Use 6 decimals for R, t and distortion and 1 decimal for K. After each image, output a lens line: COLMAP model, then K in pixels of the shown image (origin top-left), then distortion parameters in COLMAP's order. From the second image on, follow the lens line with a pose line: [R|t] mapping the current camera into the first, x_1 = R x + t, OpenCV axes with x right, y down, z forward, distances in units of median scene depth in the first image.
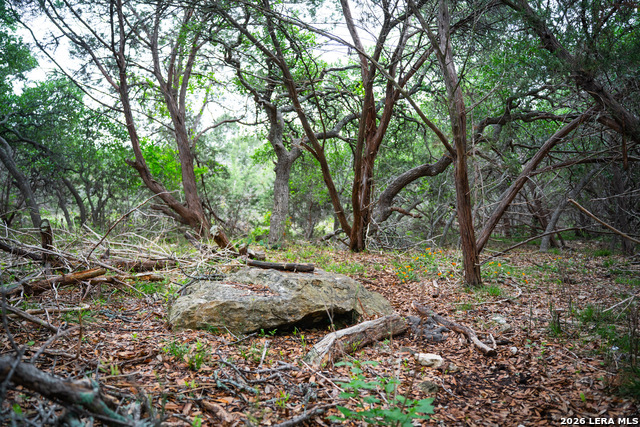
lens RADIAL K [[514.6, 0, 319.8], [0, 514.6, 212.5], [0, 0, 1]] dist [-0.041598, -0.005115]
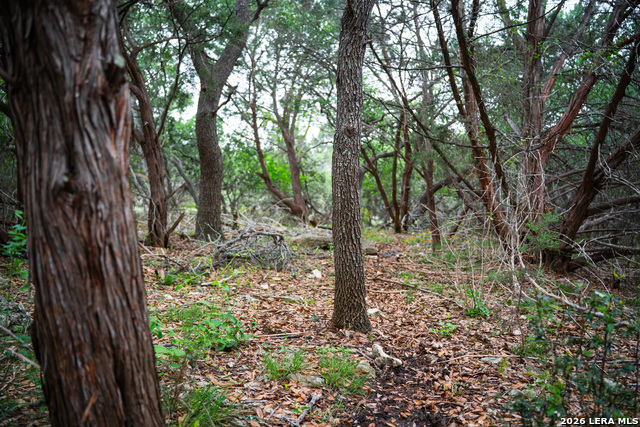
lens RADIAL K [[514.6, 0, 320.0], [0, 514.6, 212.7], [0, 0, 1]] dist [-0.041598, -0.005115]
pose [[0.979310, 0.012299, -0.201991, 0.087534], [-0.010611, 0.999899, 0.009438, 0.001750], [0.202087, -0.007099, 0.979342, -0.342642]]
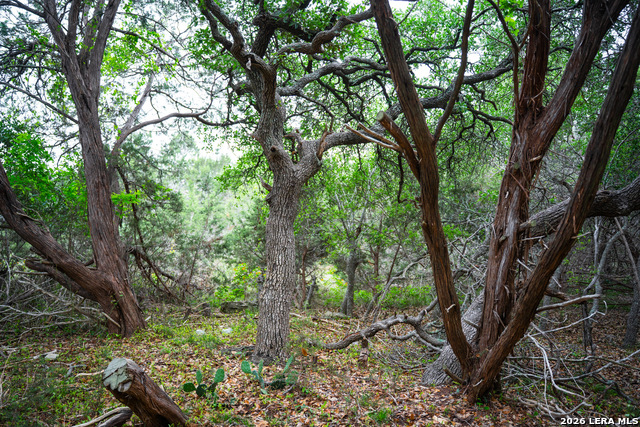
lens RADIAL K [[514.6, 0, 320.7], [0, 514.6, 212.7], [0, 0, 1]] dist [-0.041598, -0.005115]
pose [[0.996771, 0.015746, 0.078738, -0.056313], [-0.010822, 0.997981, -0.062579, -0.027872], [-0.079565, 0.061525, 0.994929, 0.365516]]
